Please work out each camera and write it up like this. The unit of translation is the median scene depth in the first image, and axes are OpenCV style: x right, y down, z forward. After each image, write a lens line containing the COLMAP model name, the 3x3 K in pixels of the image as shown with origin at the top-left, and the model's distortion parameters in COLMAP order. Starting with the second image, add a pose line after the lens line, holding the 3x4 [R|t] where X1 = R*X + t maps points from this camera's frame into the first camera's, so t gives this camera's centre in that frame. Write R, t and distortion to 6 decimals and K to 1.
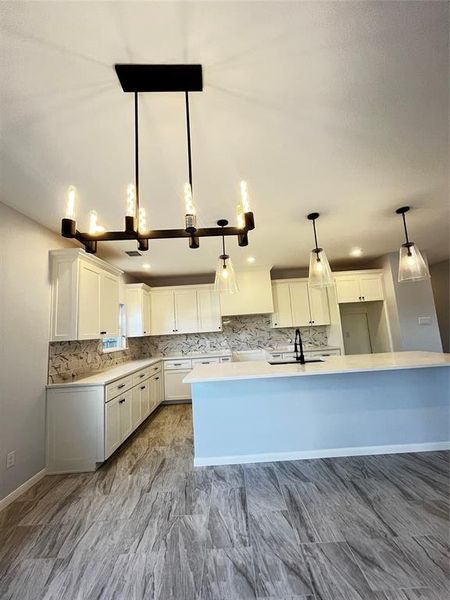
lens RADIAL K [[242.6, 0, 225.6], [0, 242.6, 298.1], [0, 0, 1]] dist [-0.003909, 0.000472]
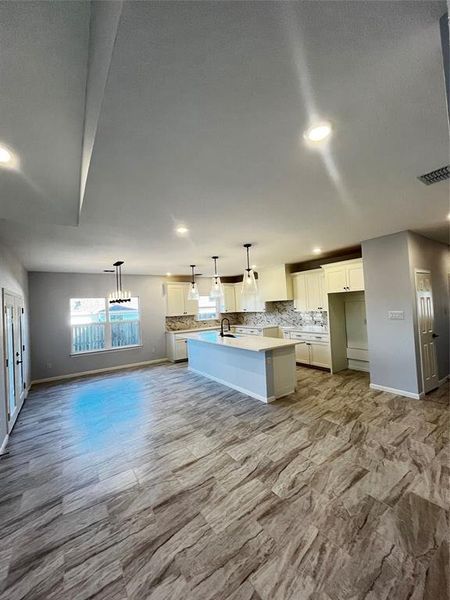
lens RADIAL K [[242.6, 0, 223.1], [0, 242.6, 299.3], [0, 0, 1]] dist [-0.003909, 0.000472]
pose [[0.570615, 0.011764, -0.821134, 2.015841], [0.123742, 0.987249, 0.100134, -0.222107], [0.811841, -0.158747, 0.561883, -0.009109]]
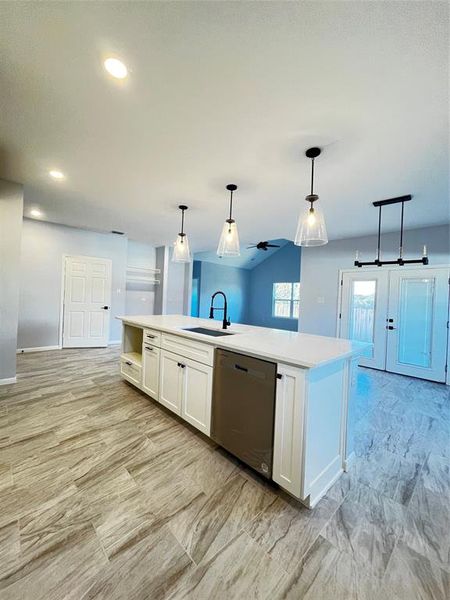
lens RADIAL K [[242.6, 0, 225.7], [0, 242.6, 298.6], [0, 0, 1]] dist [-0.003909, 0.000472]
pose [[-0.703699, 0.031446, 0.709802, -0.381717], [-0.092882, 0.986375, -0.135782, 0.305715], [-0.704400, -0.161478, -0.691191, 1.796939]]
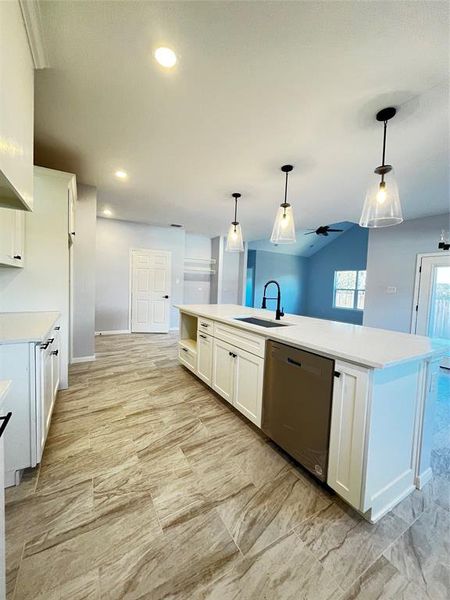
lens RADIAL K [[242.6, 0, 225.5], [0, 242.6, 298.3], [0, 0, 1]] dist [-0.003909, 0.000472]
pose [[-0.523954, -0.003223, 0.851740, -0.372749], [-0.120373, 0.990236, -0.070301, 0.301984], [-0.843198, -0.139361, -0.519227, 1.772961]]
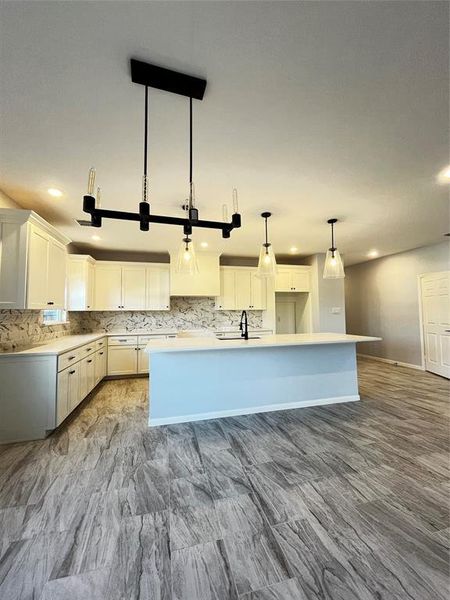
lens RADIAL K [[242.6, 0, 225.8], [0, 242.6, 298.4], [0, 0, 1]] dist [-0.003909, 0.000472]
pose [[0.963387, 0.067839, 0.259390, -0.109073], [-0.085282, 0.994749, 0.056582, 0.013151], [-0.254190, -0.076632, 0.964114, -0.113372]]
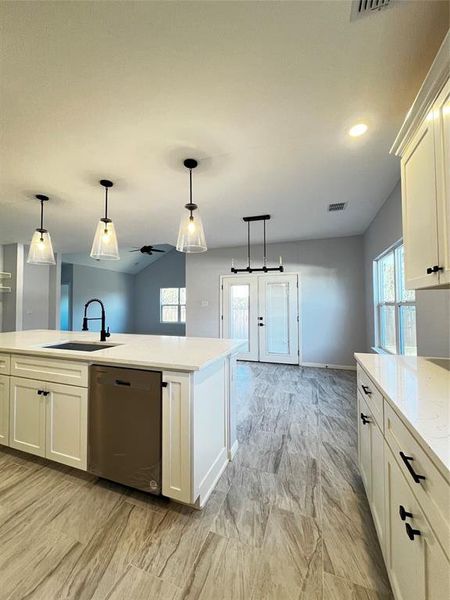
lens RADIAL K [[242.6, 0, 226.4], [0, 242.6, 298.6], [0, 0, 1]] dist [-0.003909, 0.000472]
pose [[-0.942090, 0.074742, 0.326925, -0.387738], [0.017759, 0.984599, -0.173925, 0.302339], [-0.334889, -0.158048, -0.928908, 1.781875]]
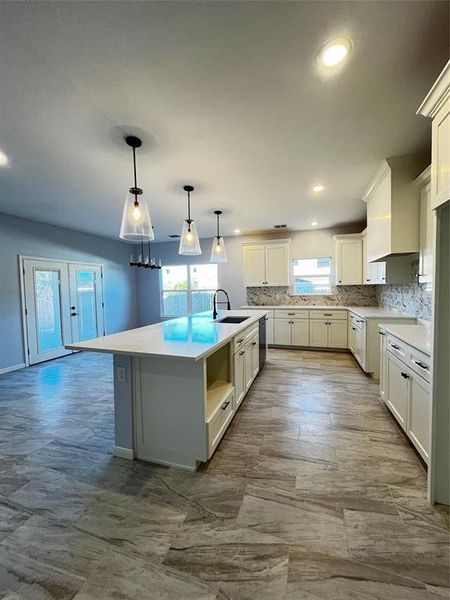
lens RADIAL K [[242.6, 0, 225.4], [0, 242.6, 298.6], [0, 0, 1]] dist [-0.003909, 0.000472]
pose [[-0.299544, 0.110345, -0.947680, 1.515745], [0.163137, 0.984585, 0.063078, 0.118634], [0.940032, -0.135707, -0.312928, 1.543636]]
